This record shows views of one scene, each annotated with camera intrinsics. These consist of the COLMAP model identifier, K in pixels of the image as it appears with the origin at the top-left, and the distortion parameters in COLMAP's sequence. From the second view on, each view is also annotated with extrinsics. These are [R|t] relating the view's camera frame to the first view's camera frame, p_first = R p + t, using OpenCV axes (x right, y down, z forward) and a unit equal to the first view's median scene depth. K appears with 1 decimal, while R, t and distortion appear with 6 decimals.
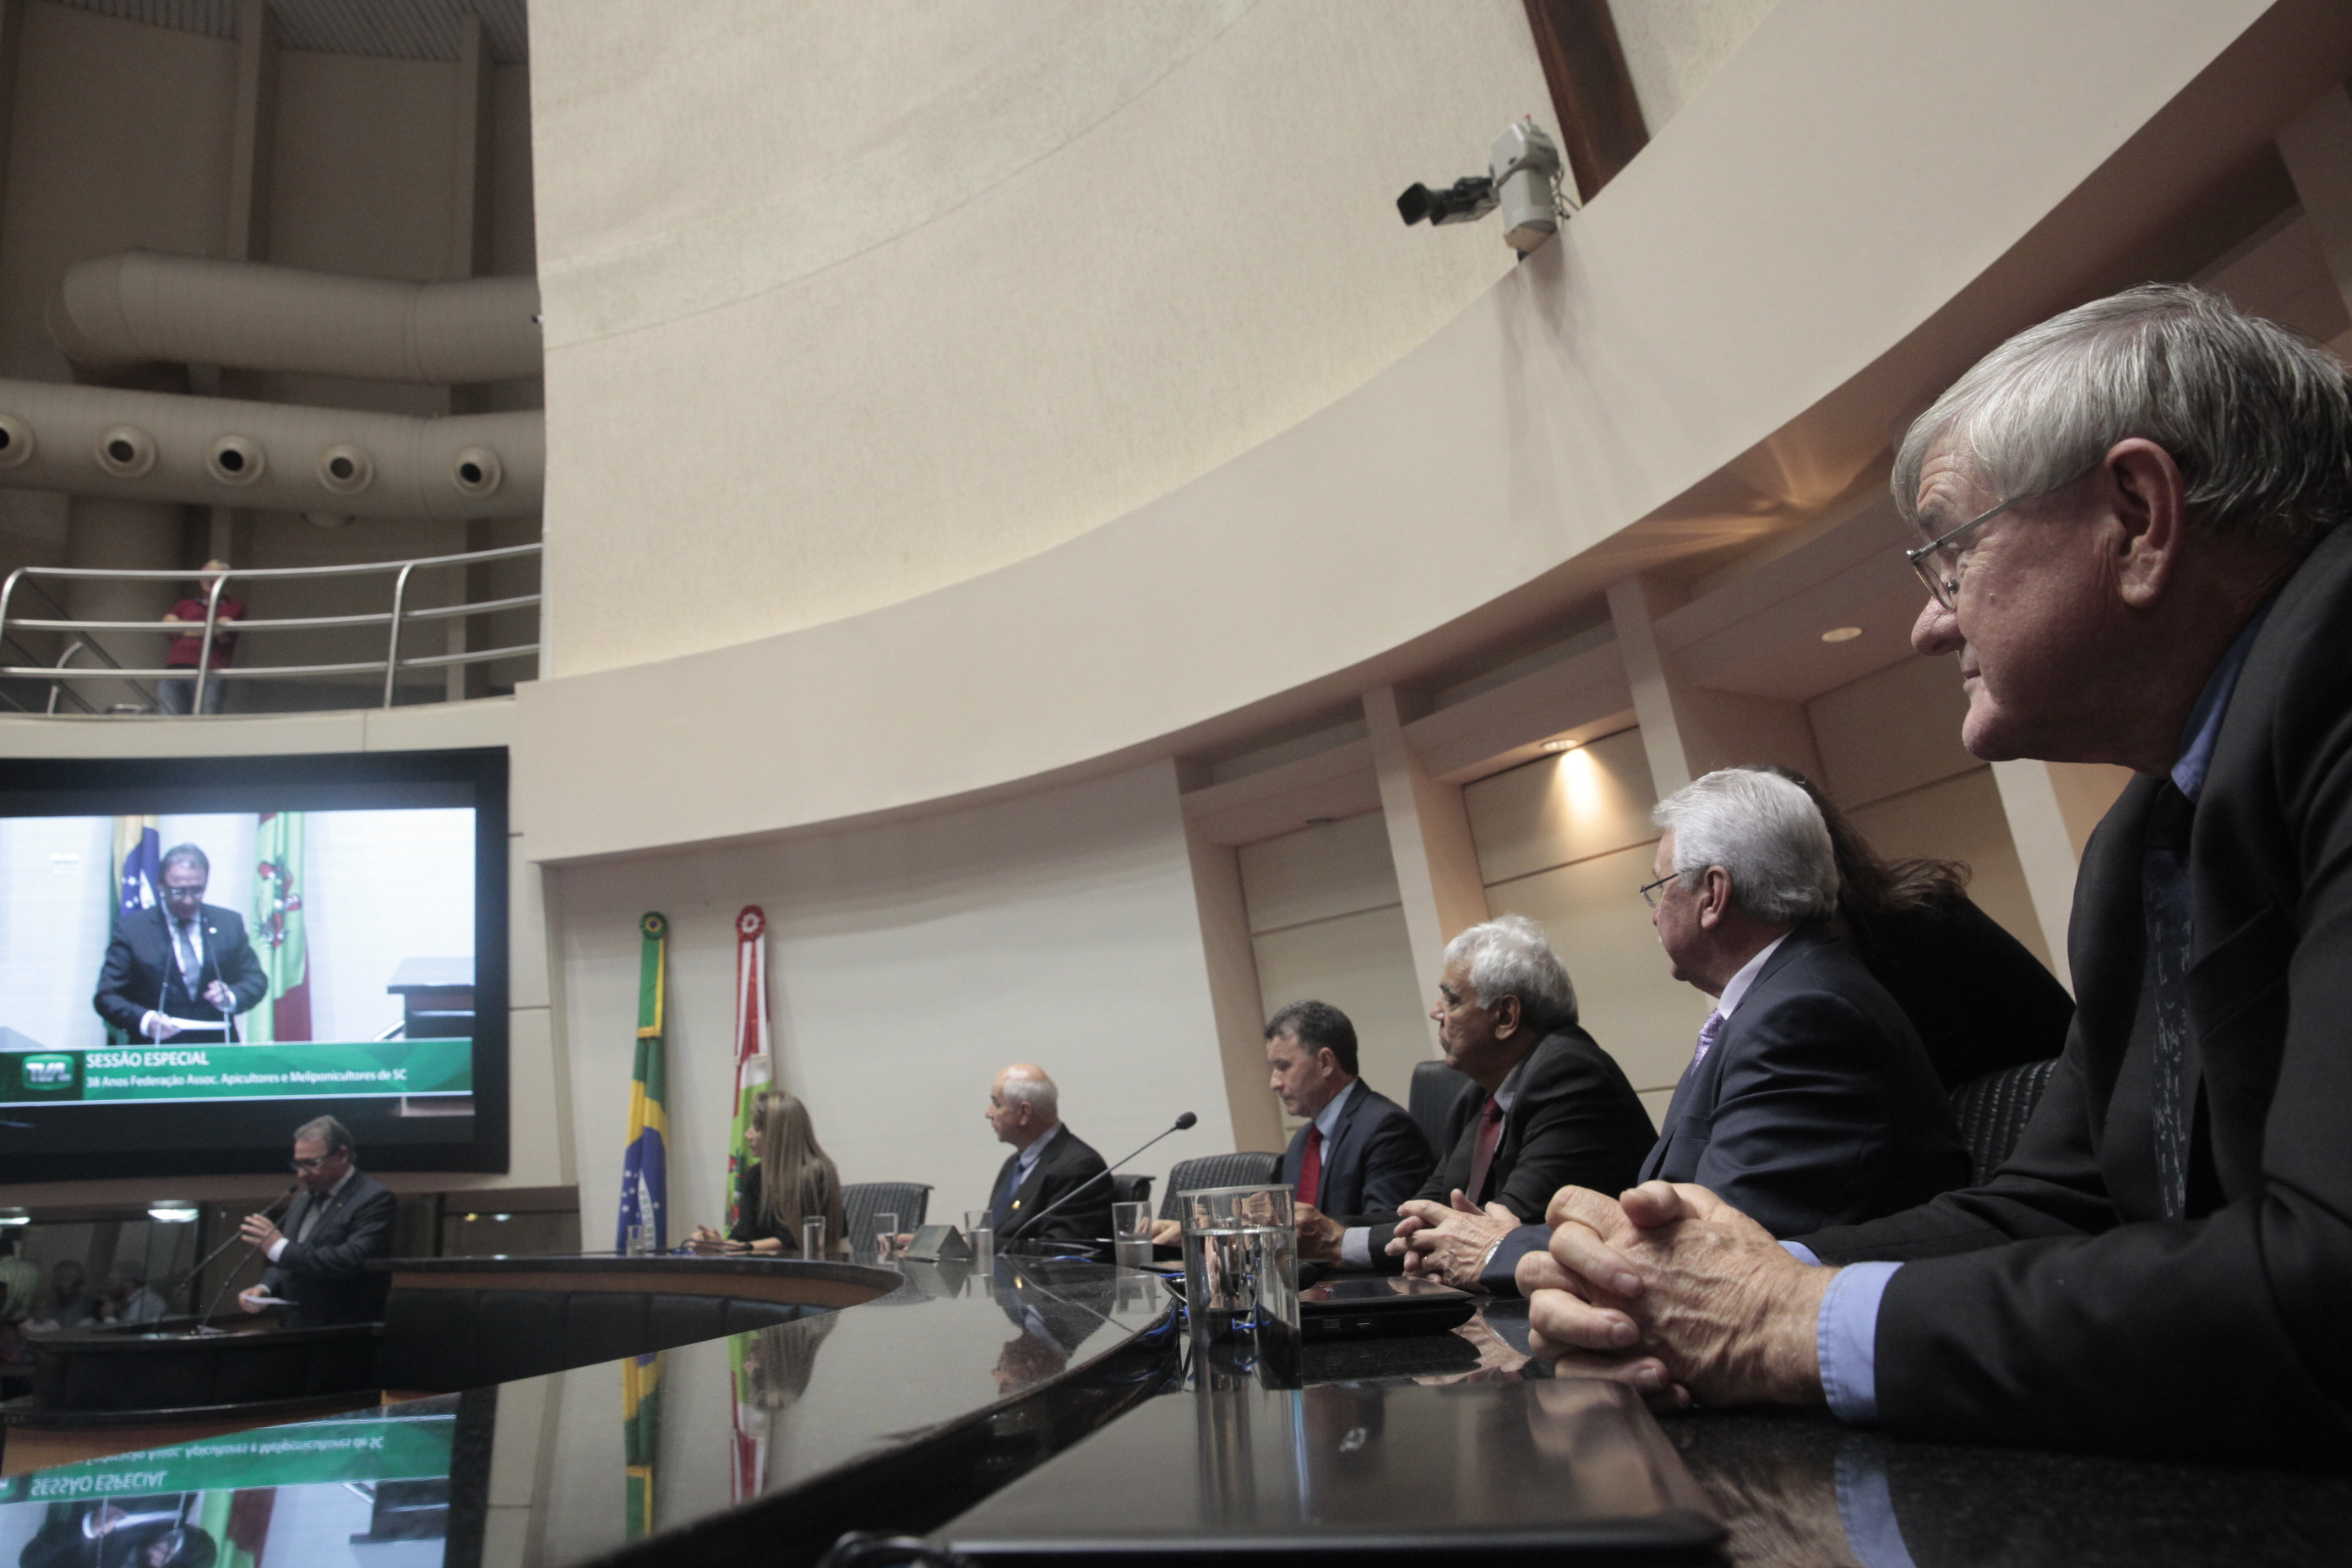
lens RADIAL K [[1629.6, 0, 1182.0], [0, 1629.6, 781.3], [0, 0, 1]] dist [-0.100886, 0.079597]
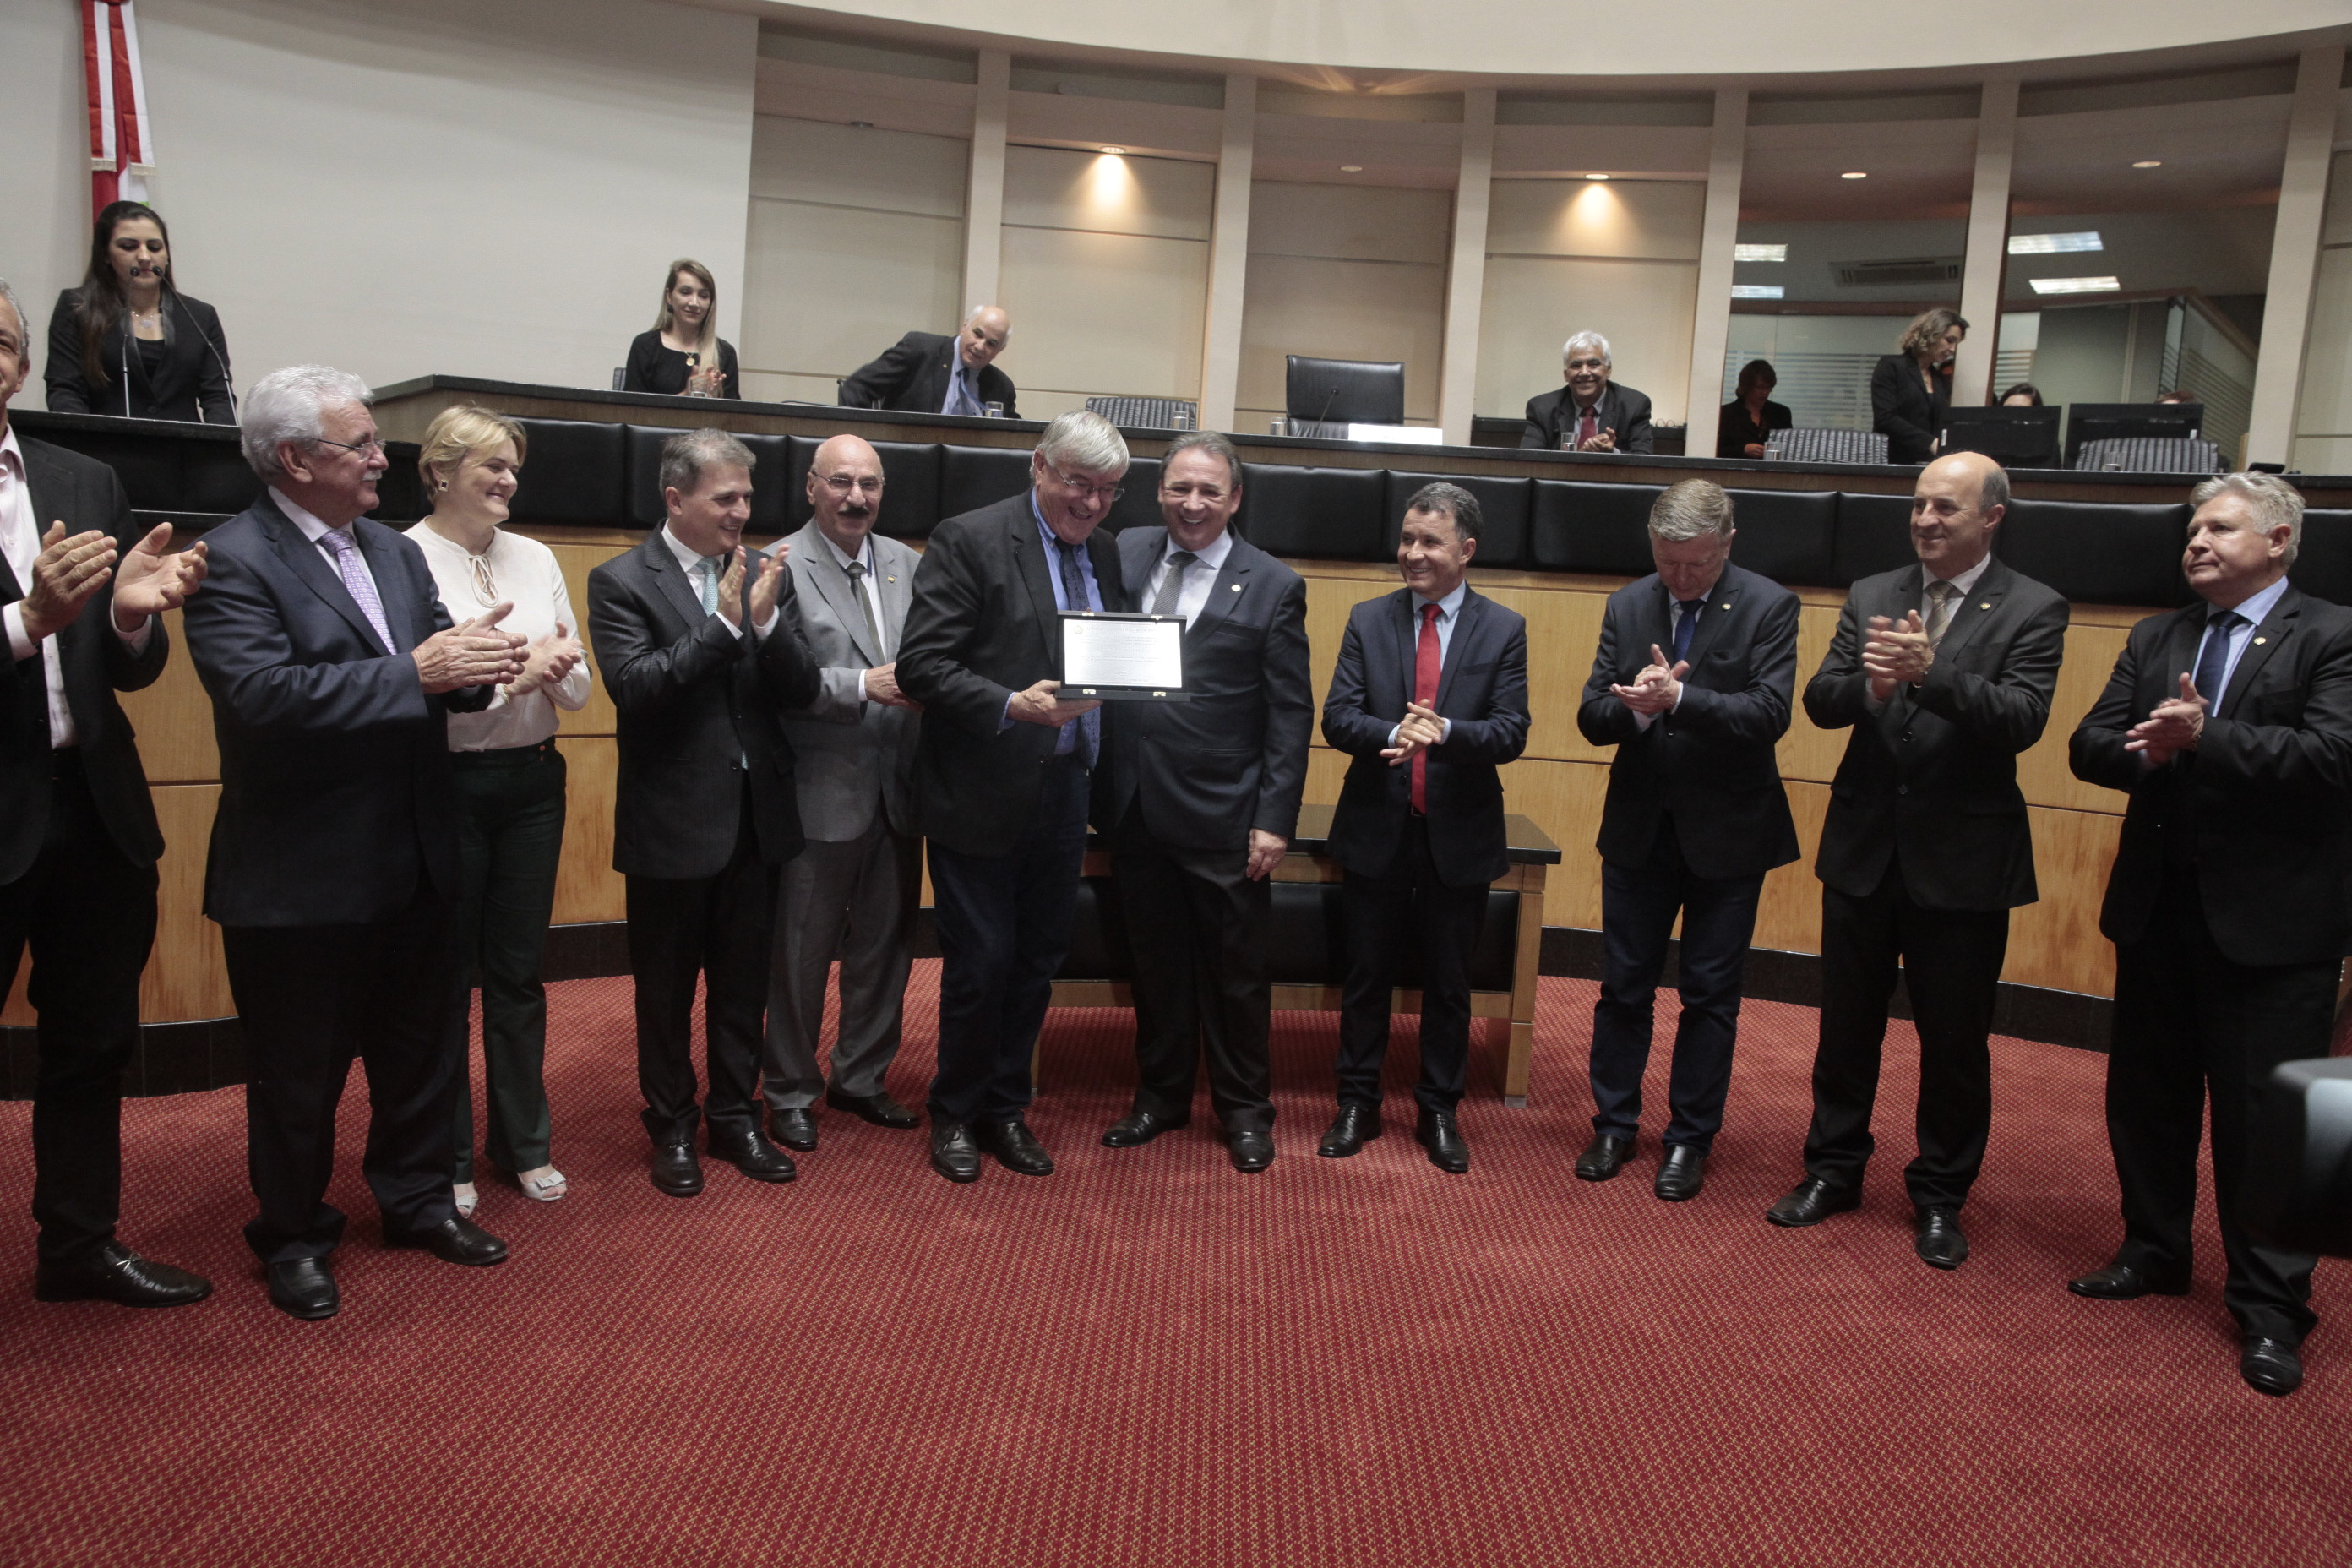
lens RADIAL K [[1630.6, 0, 1177.8], [0, 1630.6, 779.9], [0, 0, 1]] dist [-0.100997, 0.079979]
pose [[0.394708, -0.067237, 0.916343, -0.772792], [-0.302765, 0.932099, 0.198807, 0.139758], [-0.867490, -0.355907, 0.347550, 0.179929]]
